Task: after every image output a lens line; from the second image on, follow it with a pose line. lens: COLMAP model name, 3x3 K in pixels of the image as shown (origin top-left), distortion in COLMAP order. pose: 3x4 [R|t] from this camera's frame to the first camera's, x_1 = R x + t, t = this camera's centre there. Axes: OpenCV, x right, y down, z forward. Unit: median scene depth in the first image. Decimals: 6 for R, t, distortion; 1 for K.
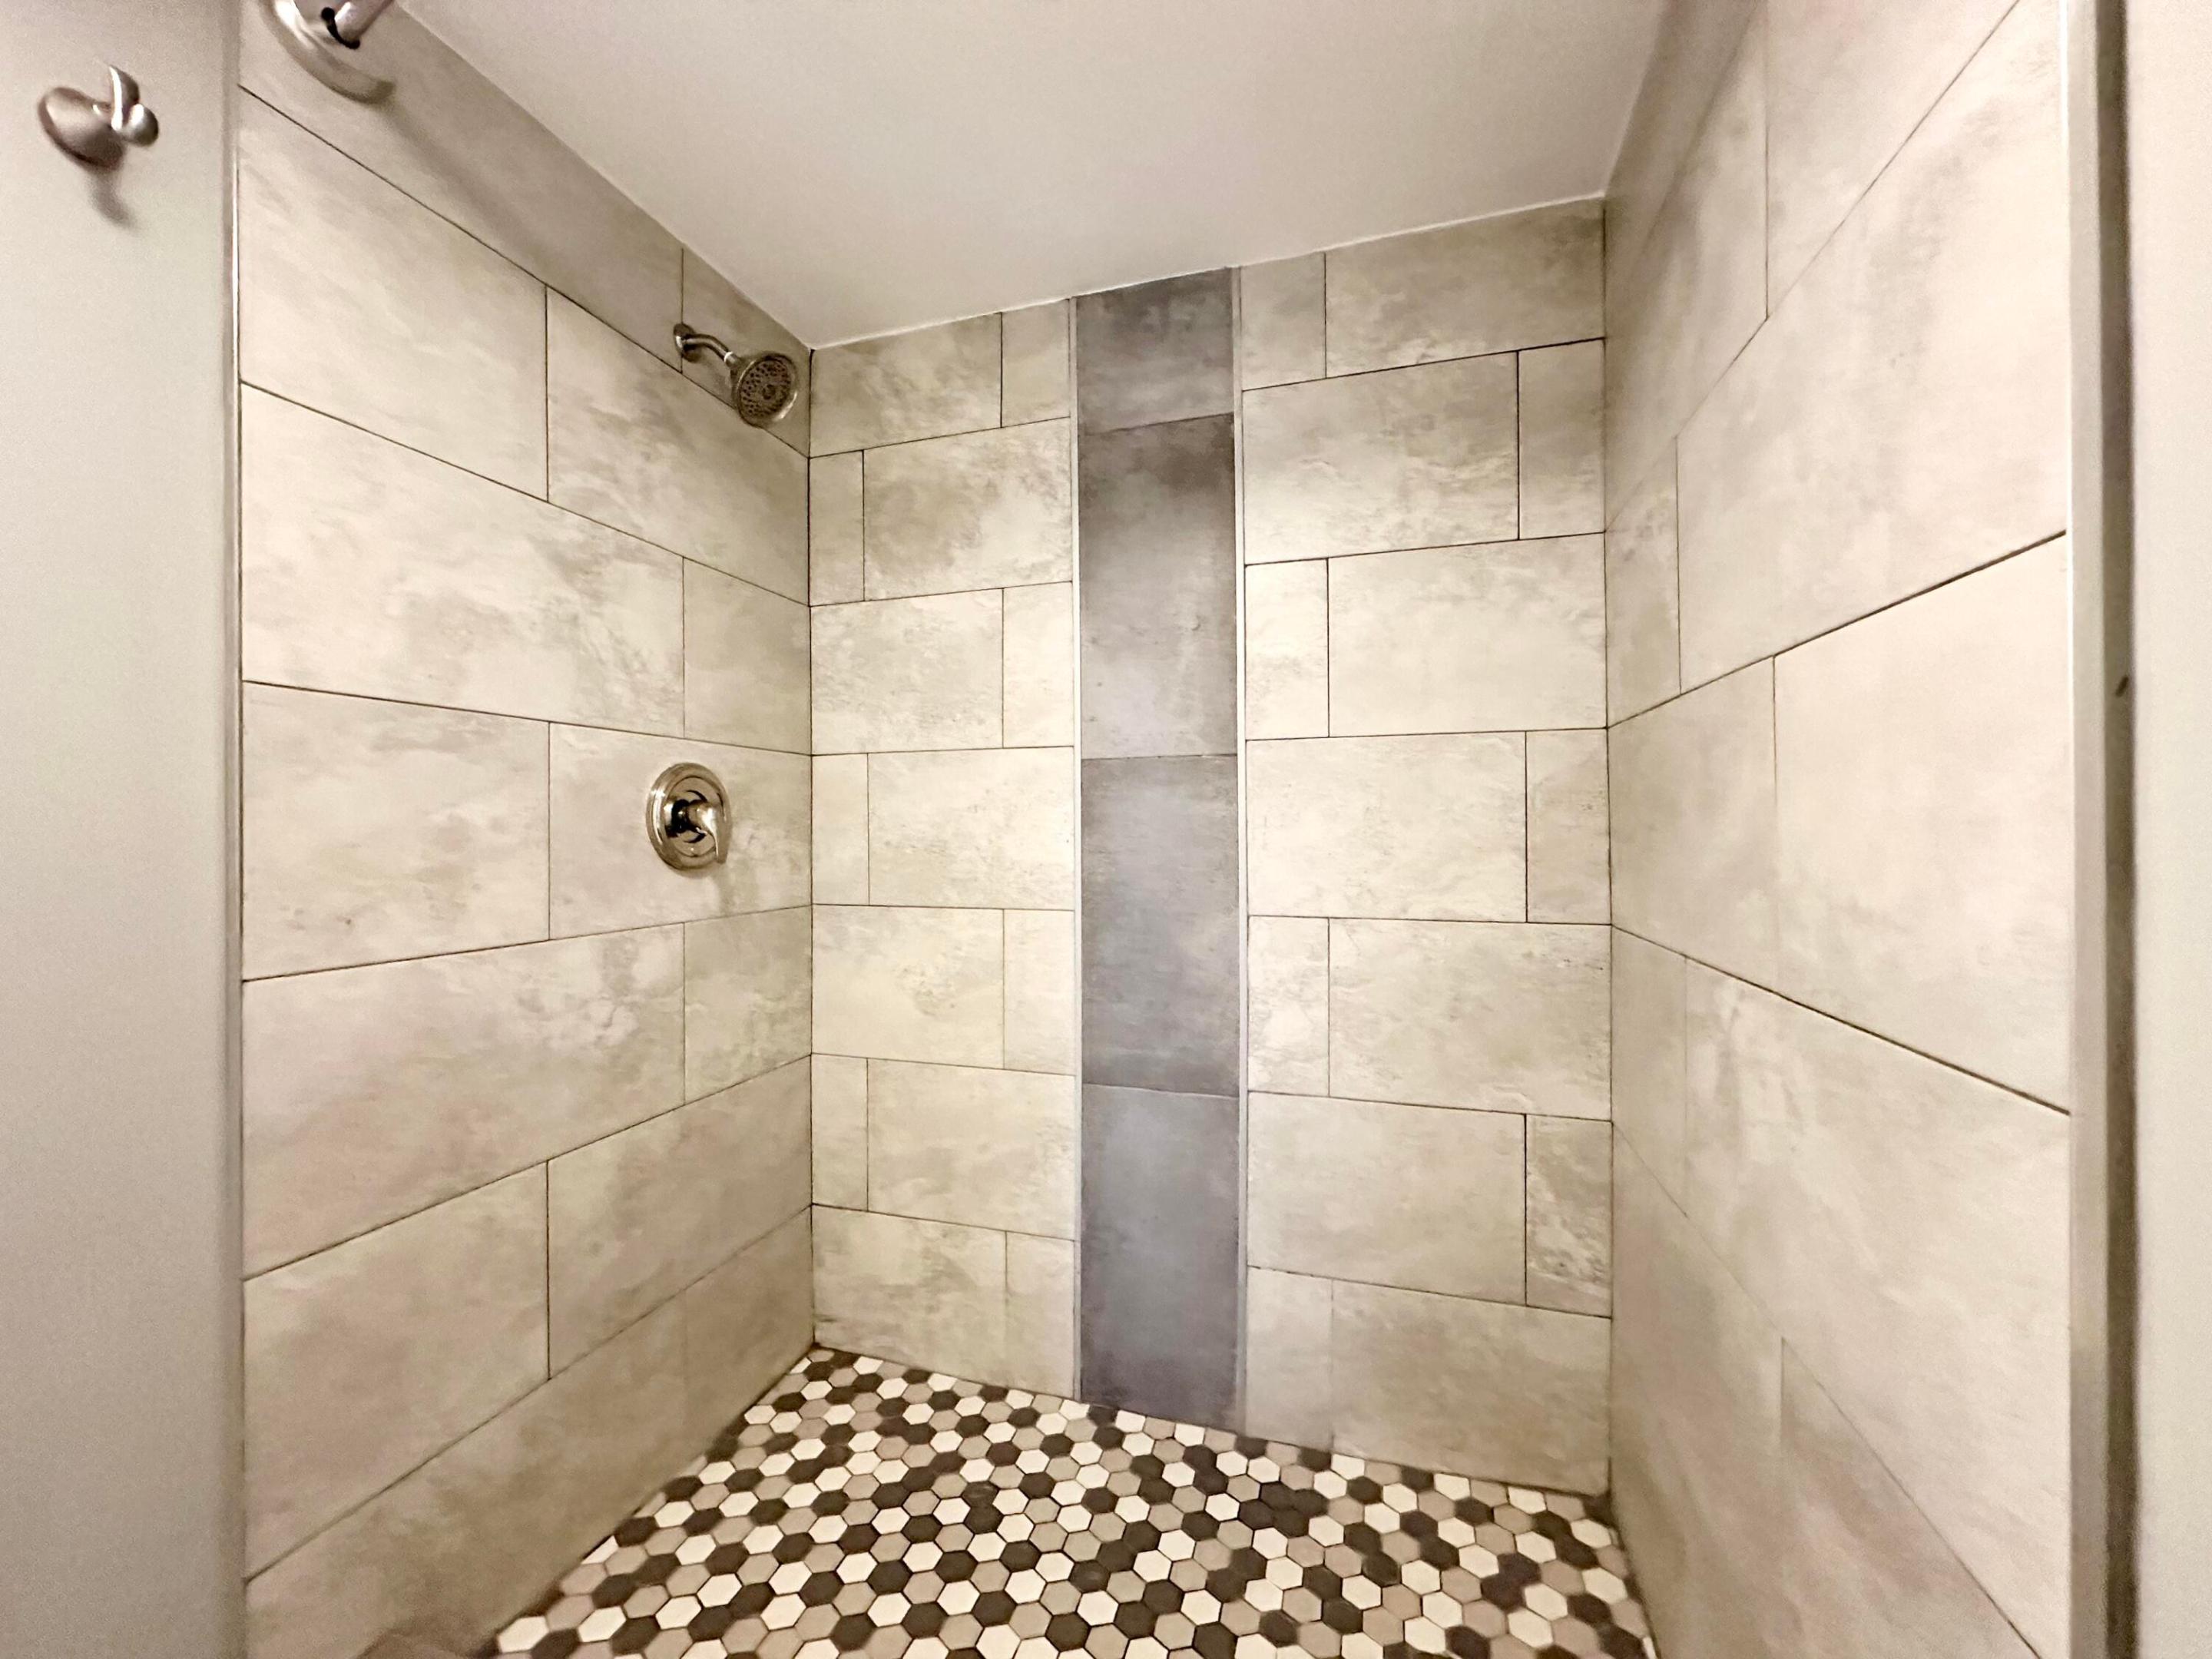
lens RADIAL K [[879.3, 0, 1107.0], [0, 879.3, 830.2], [0, 0, 1]] dist [-0.003235, 0.001001]
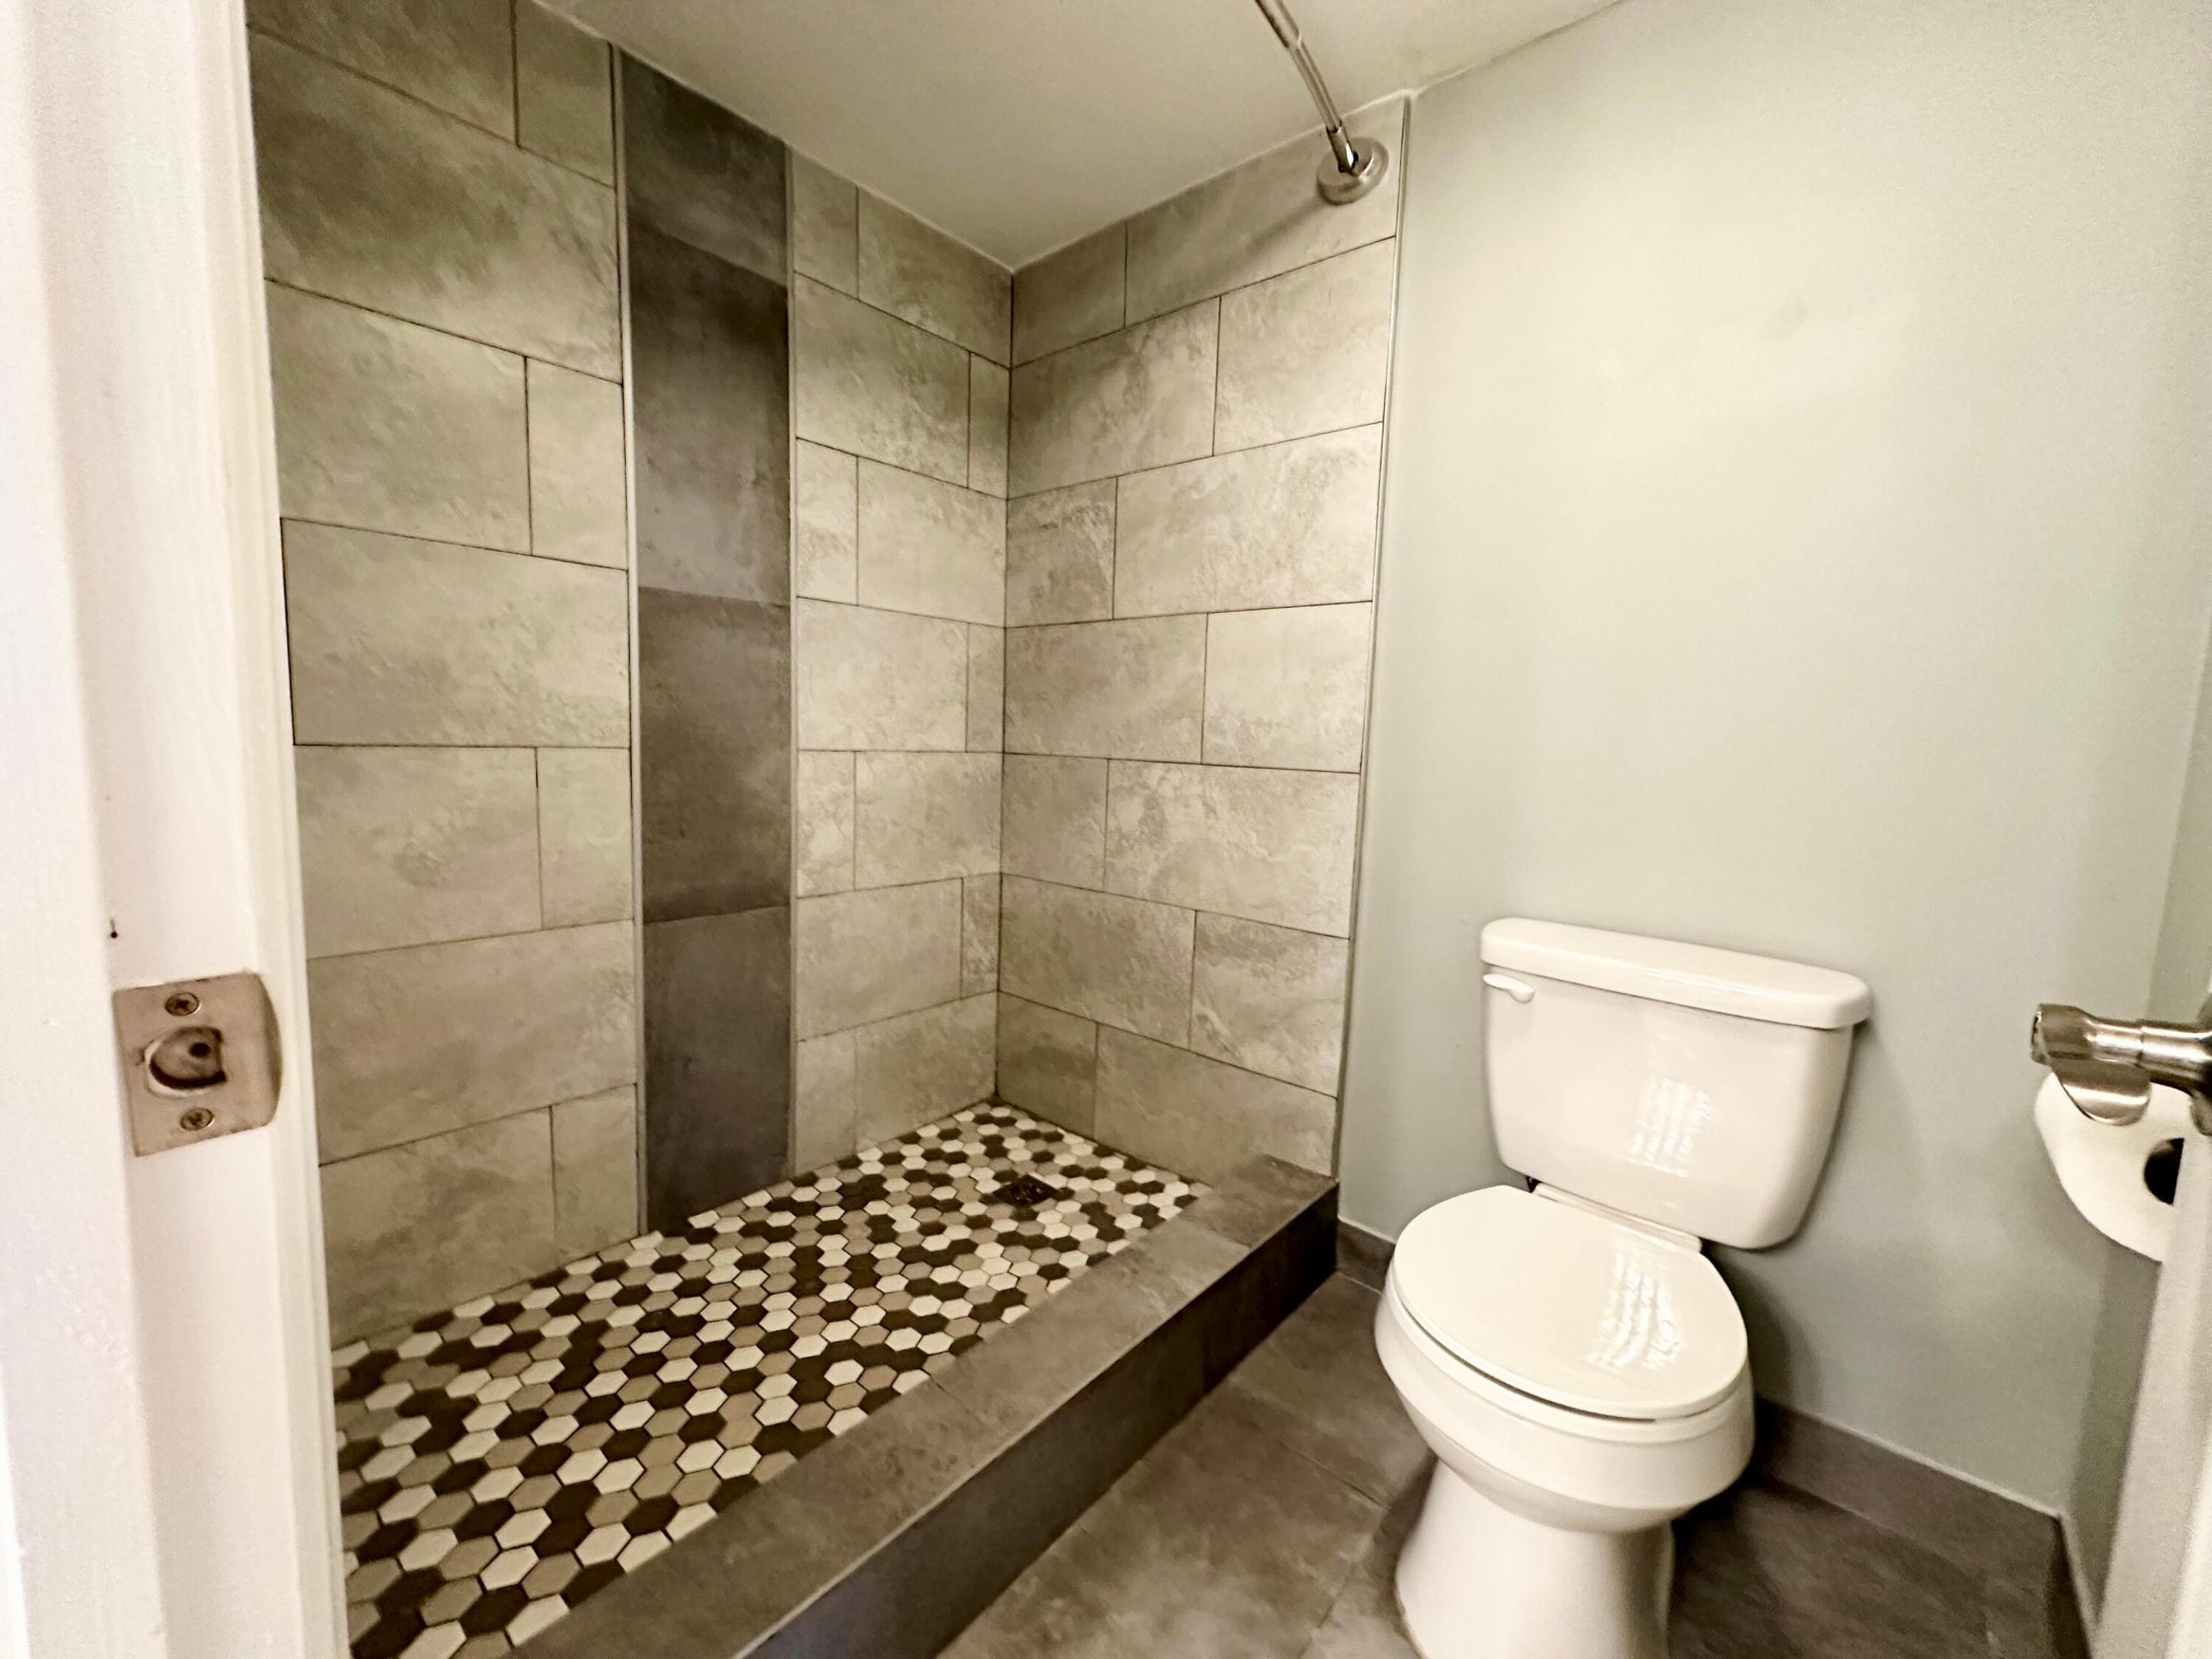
lens RADIAL K [[879.3, 0, 1104.5], [0, 879.3, 828.8], [0, 0, 1]] dist [-0.003235, 0.001001]
pose [[0.406080, -0.080500, 0.910285, -0.746539], [-0.035195, 0.993996, 0.103603, 0.065665], [-0.913160, -0.074108, 0.400808, 0.154257]]
